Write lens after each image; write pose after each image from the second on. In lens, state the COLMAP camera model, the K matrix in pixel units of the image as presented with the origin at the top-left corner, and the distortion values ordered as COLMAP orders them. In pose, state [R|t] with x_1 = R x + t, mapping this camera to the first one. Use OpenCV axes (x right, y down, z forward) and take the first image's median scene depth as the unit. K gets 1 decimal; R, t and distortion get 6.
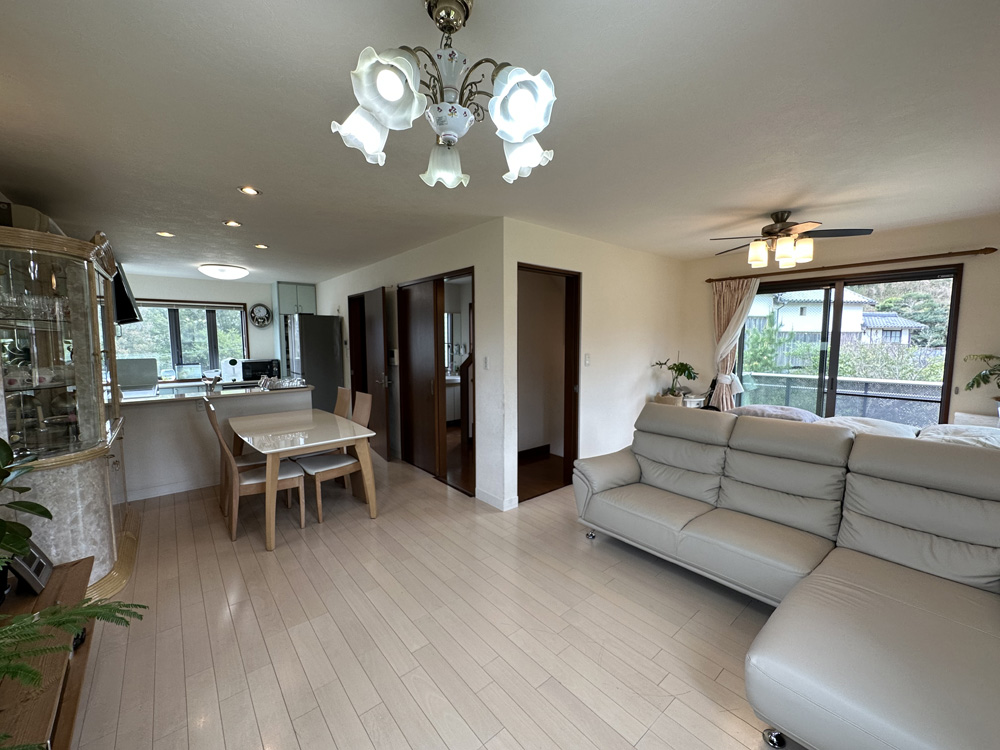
lens RADIAL K [[398.1, 0, 500.9], [0, 398.1, 374.7], [0, 0, 1]] dist [0.000404, -0.000030]
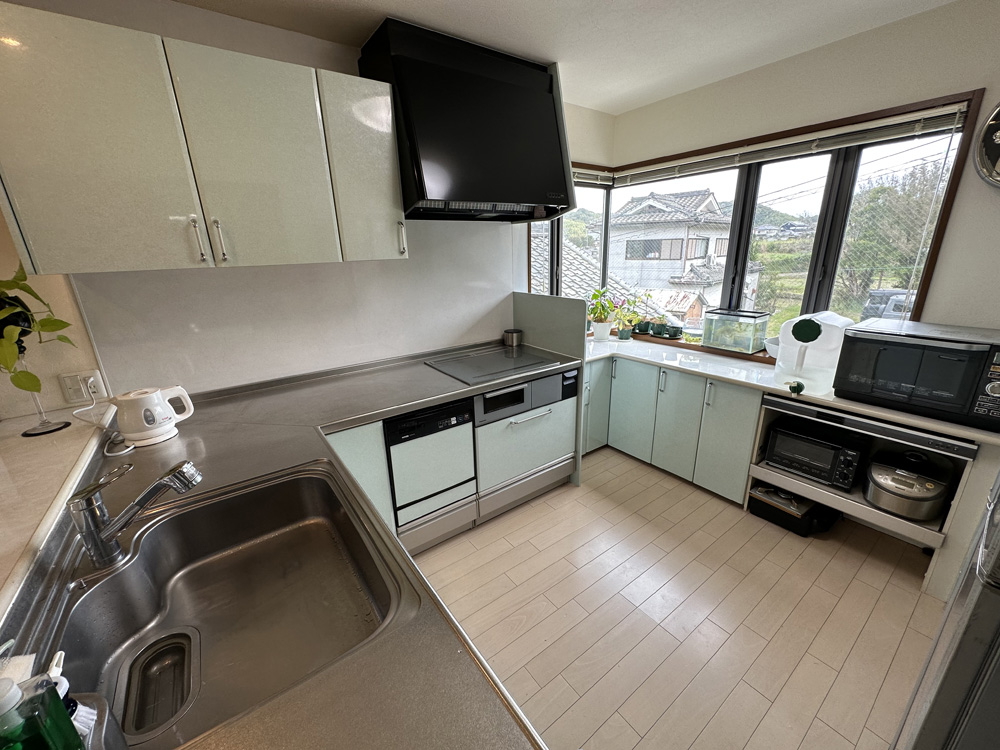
lens RADIAL K [[398.1, 0, 500.9], [0, 398.1, 375.6], [0, 0, 1]] dist [0.000404, -0.000030]
pose [[-0.071543, 0.307260, -0.948933, -0.357272], [-0.061948, 0.948165, 0.311682, -0.076447], [0.995512, 0.081083, -0.048800, 0.772678]]
